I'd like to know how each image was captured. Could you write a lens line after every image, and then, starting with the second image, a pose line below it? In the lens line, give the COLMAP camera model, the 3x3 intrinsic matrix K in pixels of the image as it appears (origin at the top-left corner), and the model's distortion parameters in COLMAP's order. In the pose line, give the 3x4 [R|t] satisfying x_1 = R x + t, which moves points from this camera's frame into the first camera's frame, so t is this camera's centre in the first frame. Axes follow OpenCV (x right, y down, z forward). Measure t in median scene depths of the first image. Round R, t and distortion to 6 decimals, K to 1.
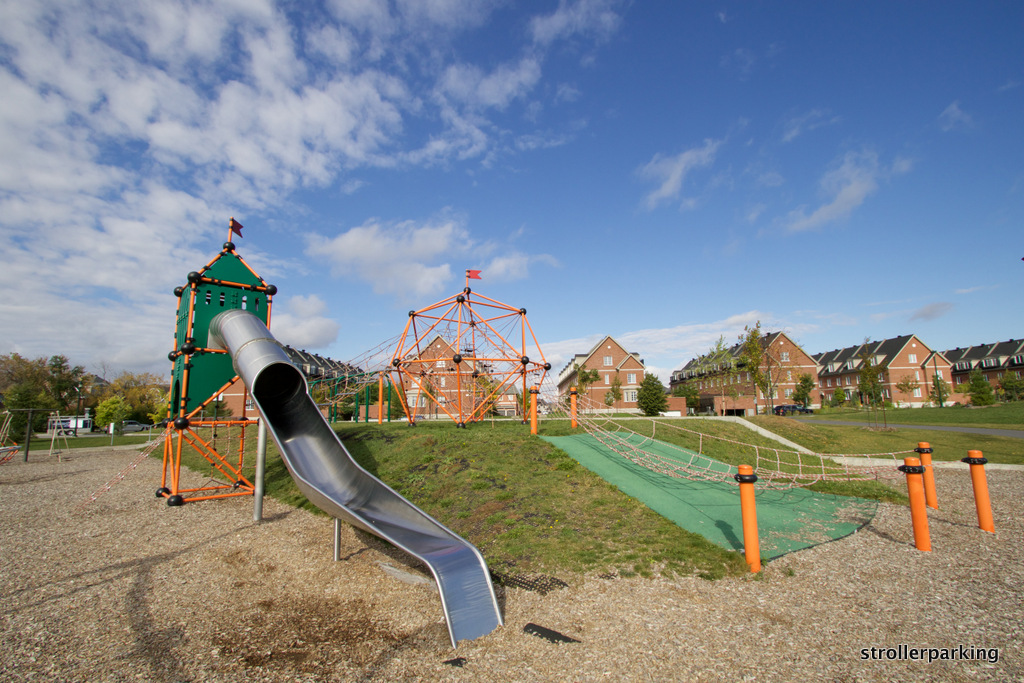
lens RADIAL K [[468.1, 0, 508.3], [0, 468.1, 343.5], [0, 0, 1]] dist [-0.021576, 0.004468]
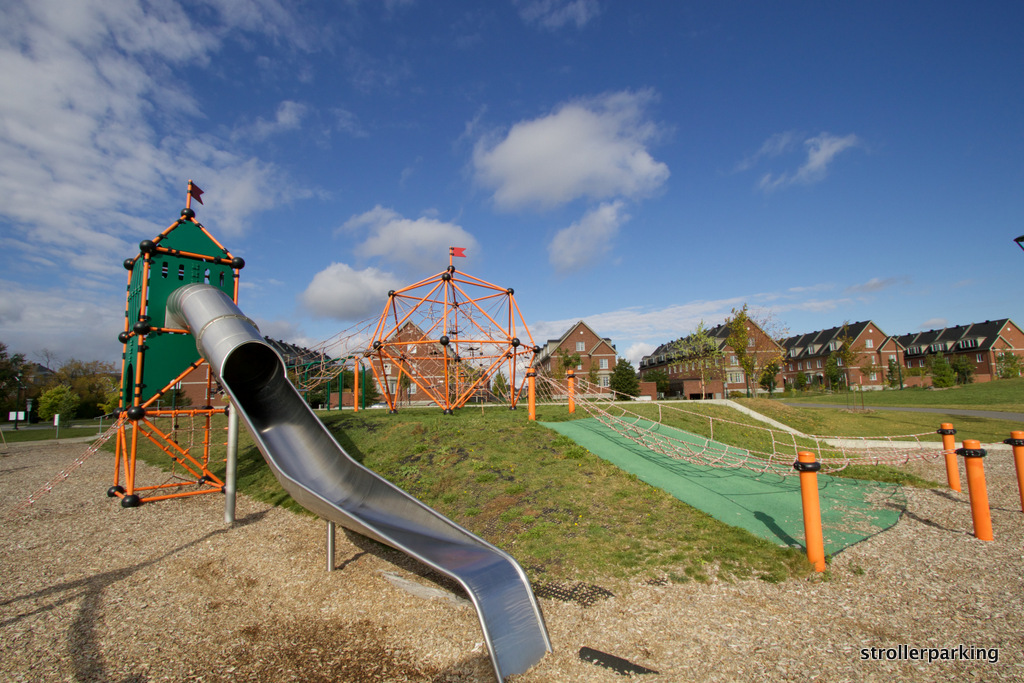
lens RADIAL K [[468.1, 0, 507.7], [0, 468.1, 343.4], [0, 0, 1]] dist [-0.021576, 0.004468]
pose [[0.997841, -0.002605, 0.065630, -0.075756], [0.000730, 0.999591, 0.028581, 0.019635], [-0.065678, -0.028471, 0.997435, 0.105813]]
